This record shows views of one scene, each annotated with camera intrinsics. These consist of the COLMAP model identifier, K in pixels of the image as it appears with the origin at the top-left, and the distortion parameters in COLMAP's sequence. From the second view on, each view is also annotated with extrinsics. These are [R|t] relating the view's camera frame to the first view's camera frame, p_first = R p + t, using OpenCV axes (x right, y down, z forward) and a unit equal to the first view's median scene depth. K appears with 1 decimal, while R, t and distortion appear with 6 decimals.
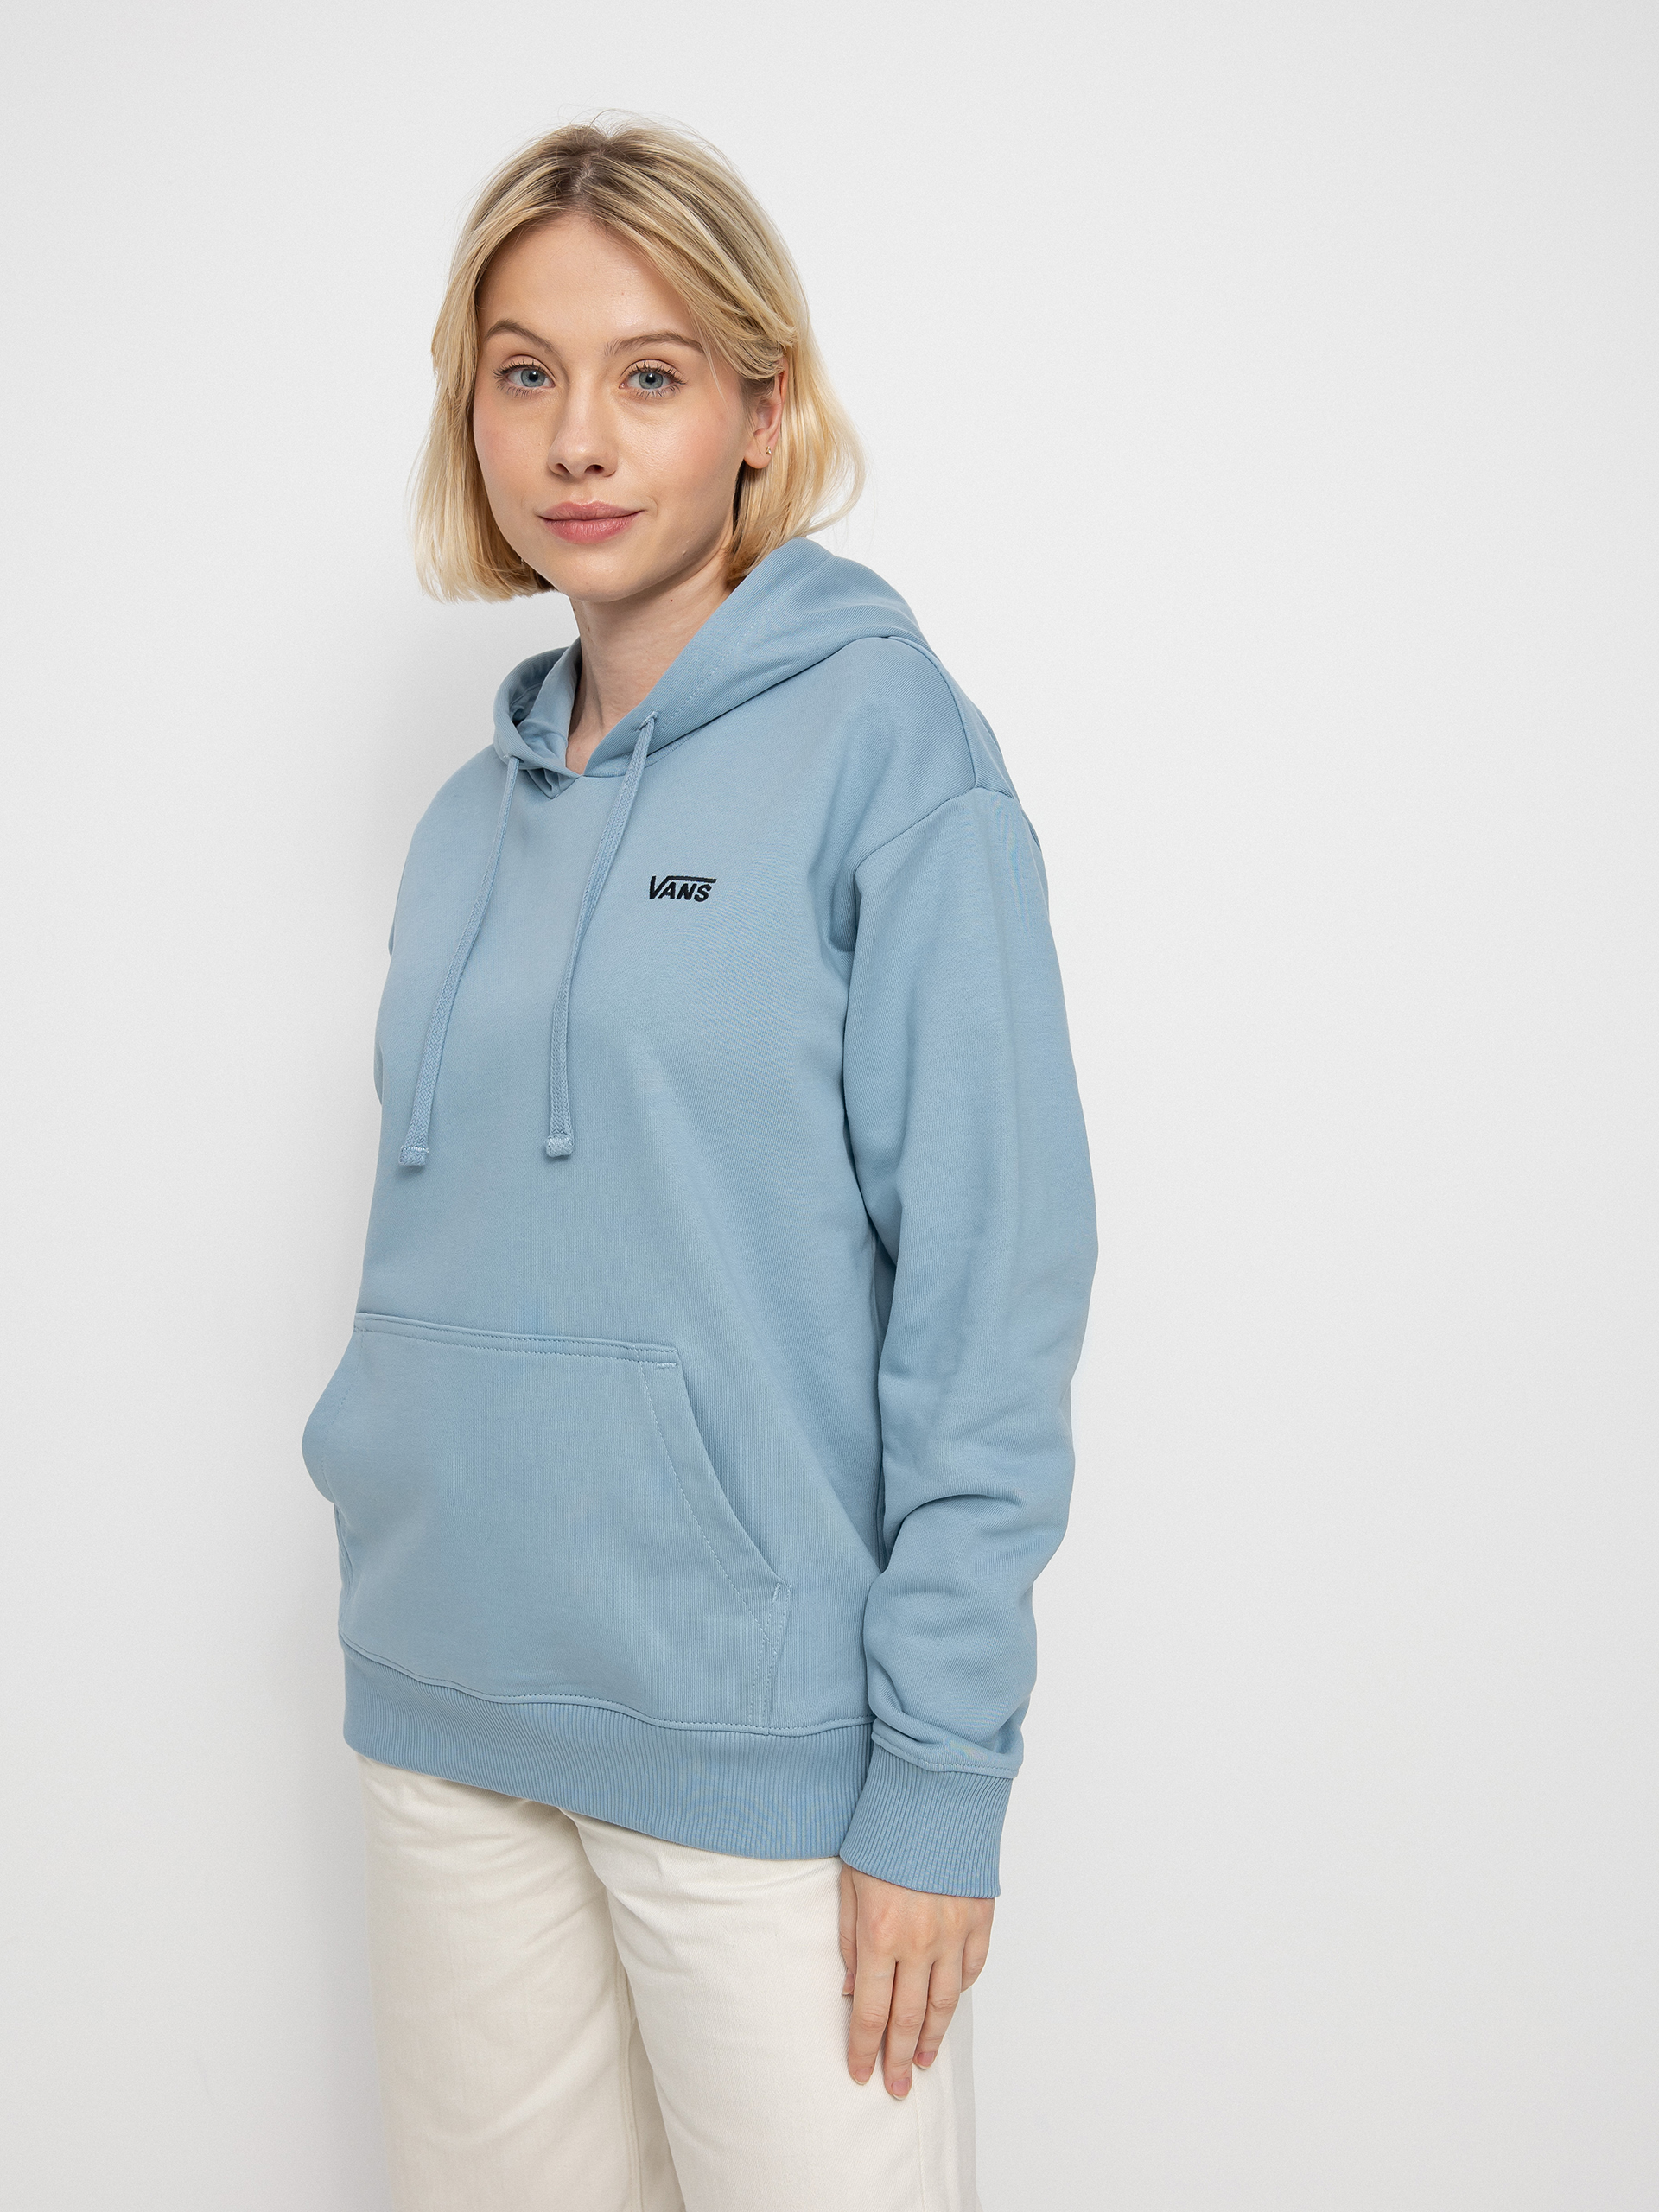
lens RADIAL K [[2673.2, 0, 829.5], [0, 2673.2, 1106.0], [0, 0, 1]] dist [0.085072, 0.001568]
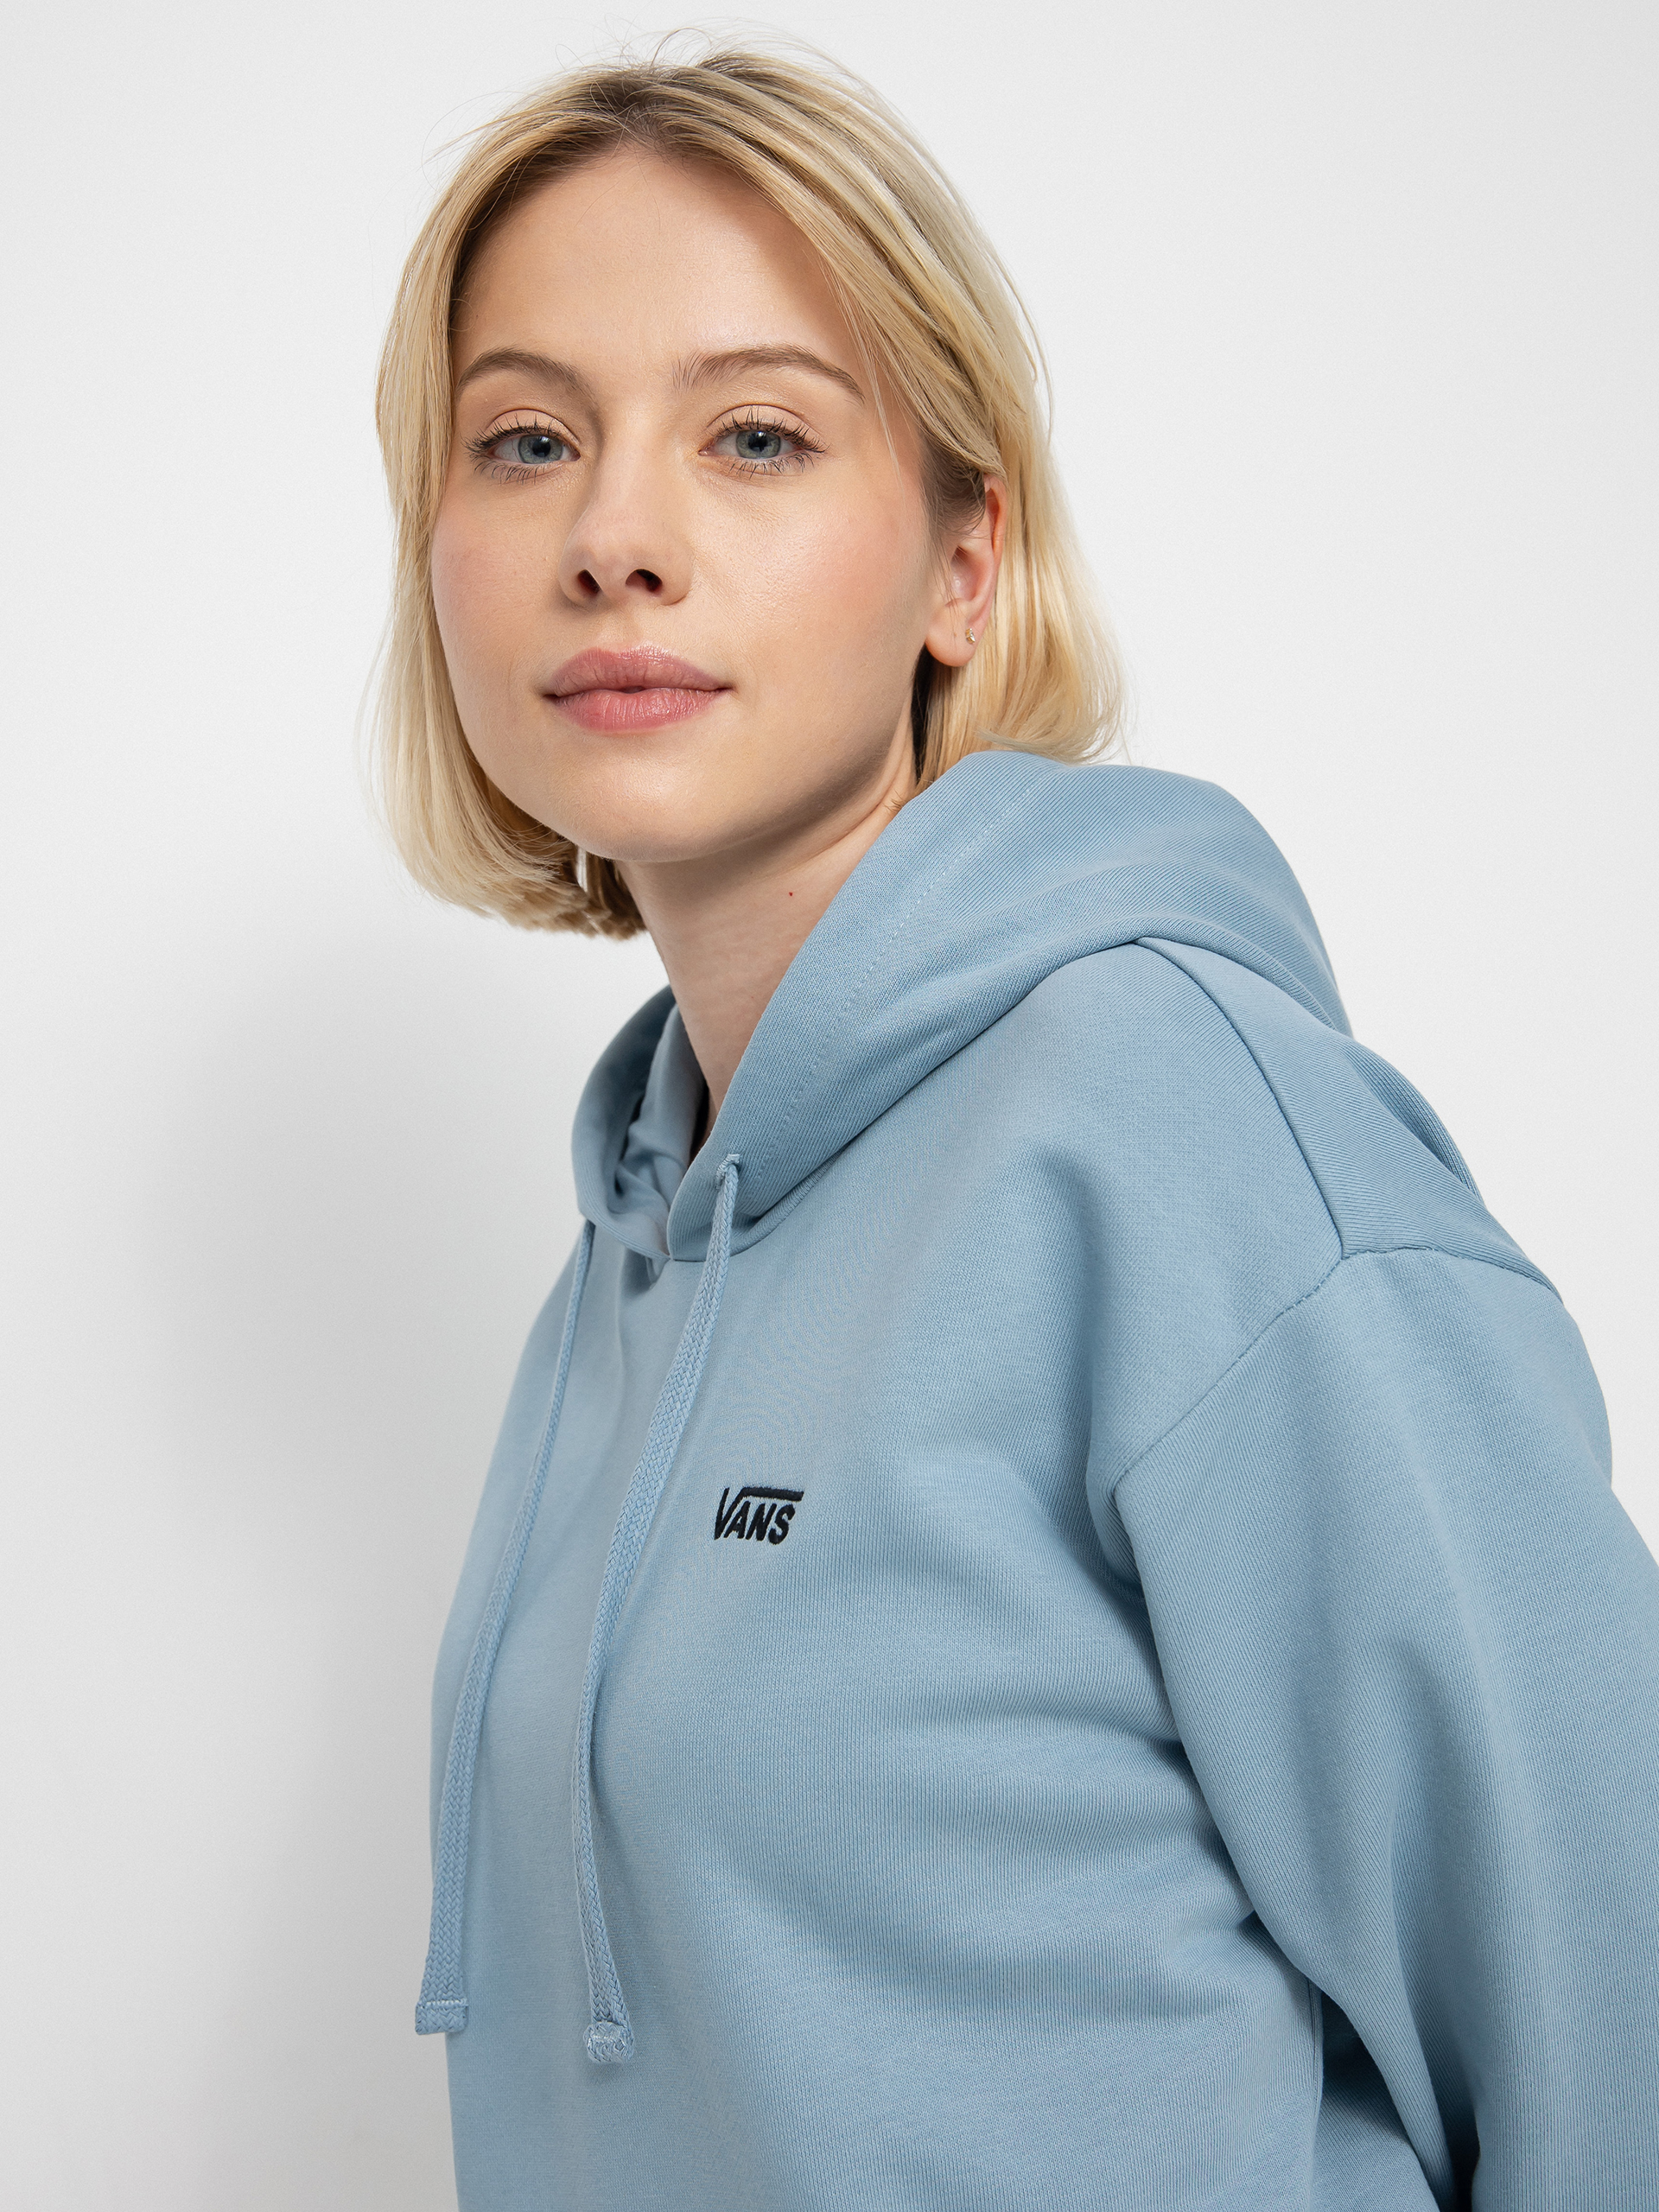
lens RADIAL K [[2673.2, 0, 829.5], [0, 2673.2, 1106.0], [0, 0, 1]] dist [0.085072, 0.001568]
pose [[0.999577, 0.013216, -0.025920, -0.036910], [-0.019160, 0.969435, -0.244598, -0.013699], [0.021895, 0.244991, 0.969278, 0.517026]]
